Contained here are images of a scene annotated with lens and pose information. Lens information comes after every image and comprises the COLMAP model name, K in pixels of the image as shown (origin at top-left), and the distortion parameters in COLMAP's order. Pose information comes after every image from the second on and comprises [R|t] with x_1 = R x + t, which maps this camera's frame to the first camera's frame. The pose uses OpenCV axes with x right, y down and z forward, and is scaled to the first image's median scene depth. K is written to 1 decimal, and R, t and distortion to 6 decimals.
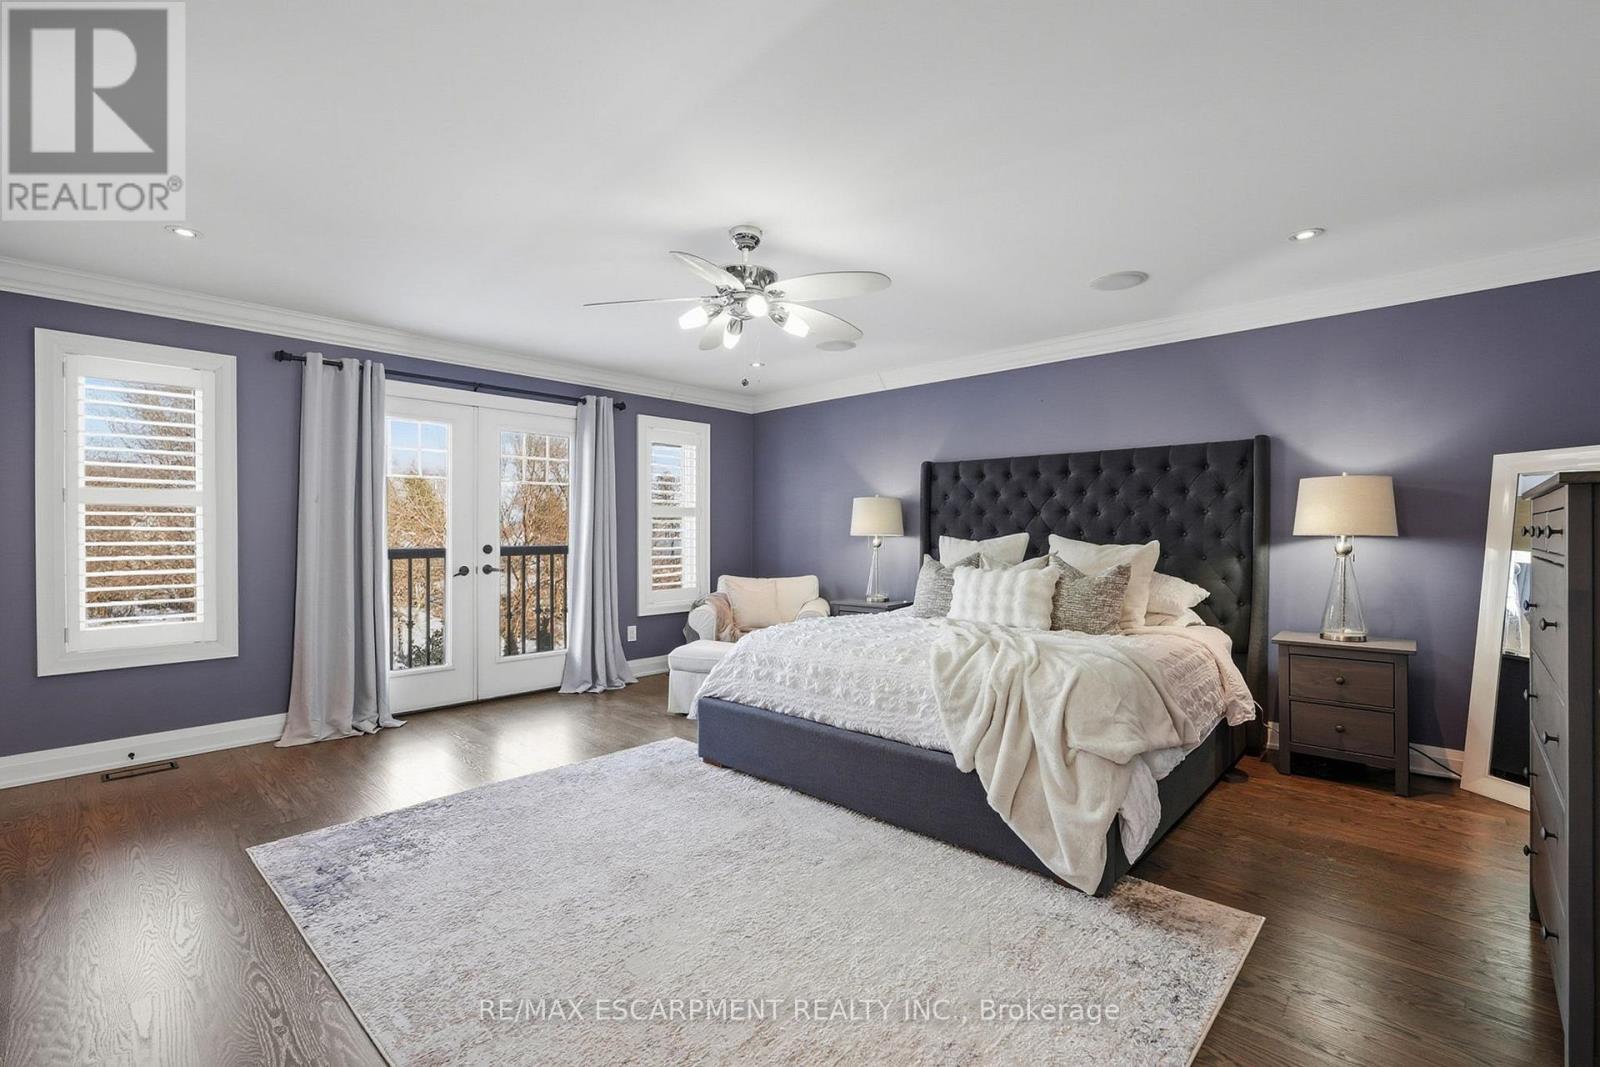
lens RADIAL K [[698.8, 0, 800.7], [0, 698.8, 544.5], [0, 0, 1]] dist [-0.000745, 0.000050]
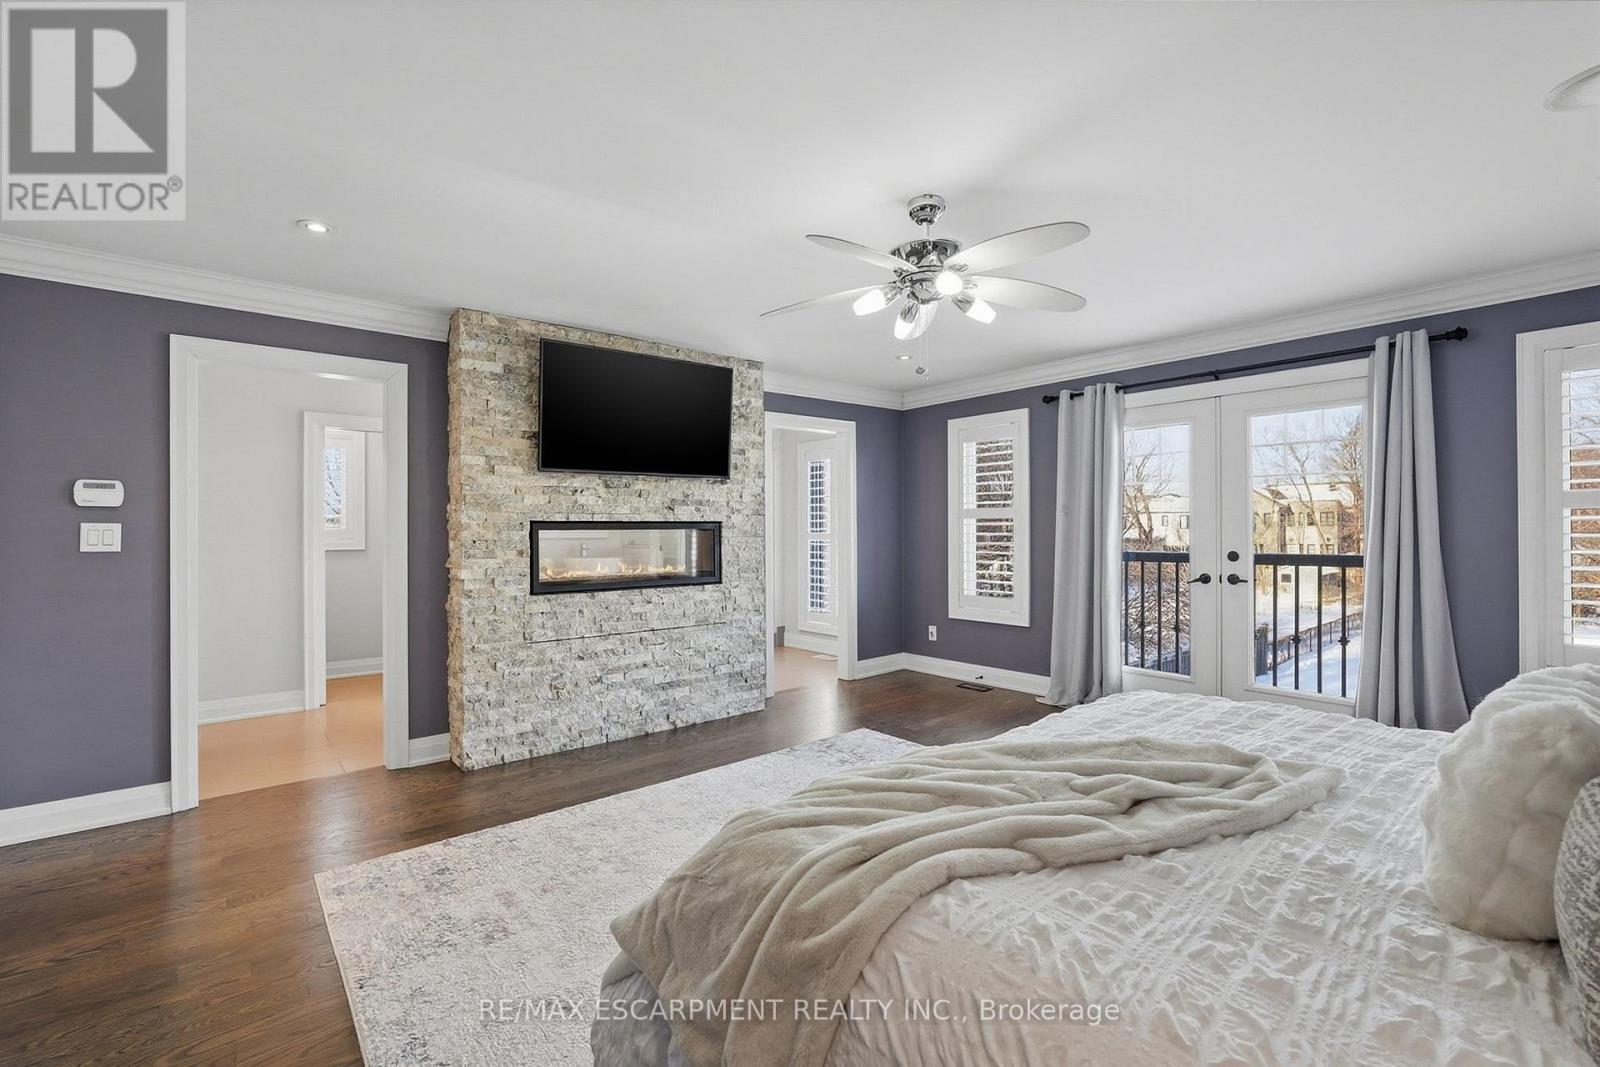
lens RADIAL K [[727.9, 0, 796.8], [0, 727.9, 539.3], [0, 0, 1]] dist [0.000238, 0.000040]
pose [[-0.125545, 0.004883, -0.992076, 0.622795], [-0.021061, 0.999749, 0.007586, -0.011192], [0.991864, 0.021846, -0.125411, 0.681569]]
